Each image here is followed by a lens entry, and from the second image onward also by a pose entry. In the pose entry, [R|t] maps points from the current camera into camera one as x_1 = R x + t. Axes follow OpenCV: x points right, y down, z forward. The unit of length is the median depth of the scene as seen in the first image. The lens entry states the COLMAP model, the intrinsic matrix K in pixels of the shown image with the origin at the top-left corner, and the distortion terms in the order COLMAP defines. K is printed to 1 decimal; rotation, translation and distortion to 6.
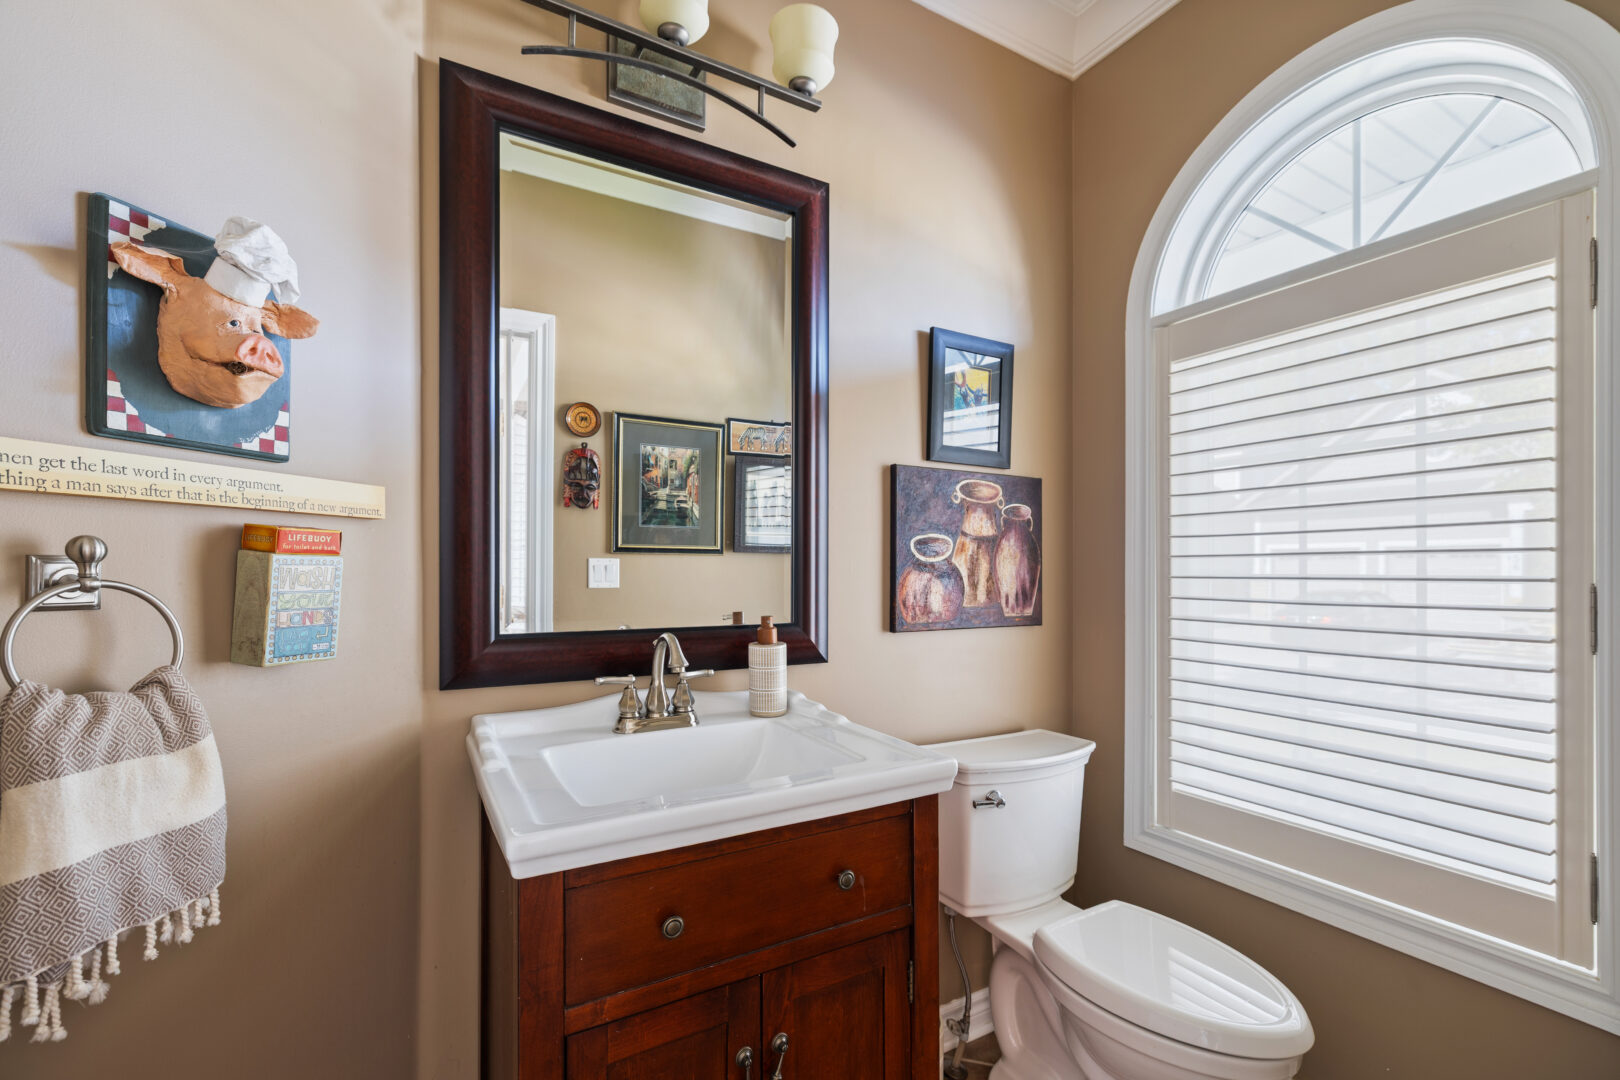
lens RADIAL K [[699.2, 0, 802.7], [0, 699.2, 562.9], [0, 0, 1]] dist [-0.000323, -0.000102]
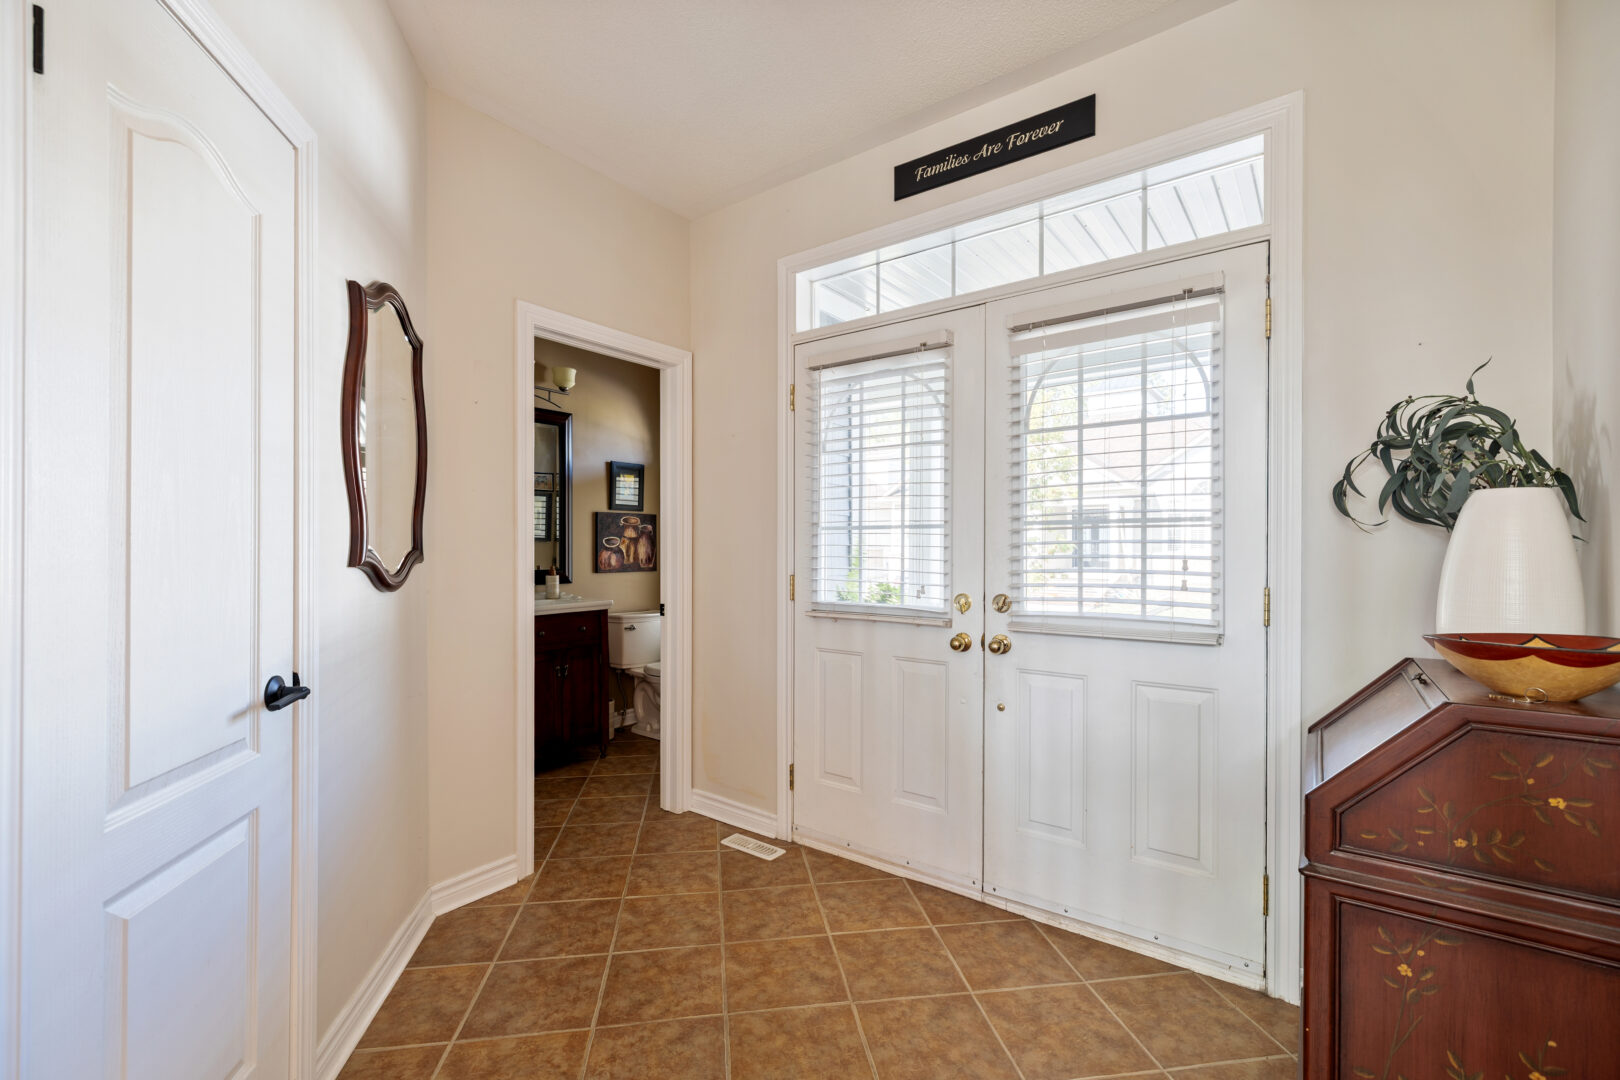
lens RADIAL K [[699.2, 0, 811.1], [0, 699.2, 543.7], [0, 0, 1]] dist [-0.000323, -0.000102]
pose [[0.914863, -0.004357, 0.403741, -0.199697], [0.003346, 0.999989, 0.003211, -0.021104], [-0.403751, -0.001587, 0.914868, -1.770998]]
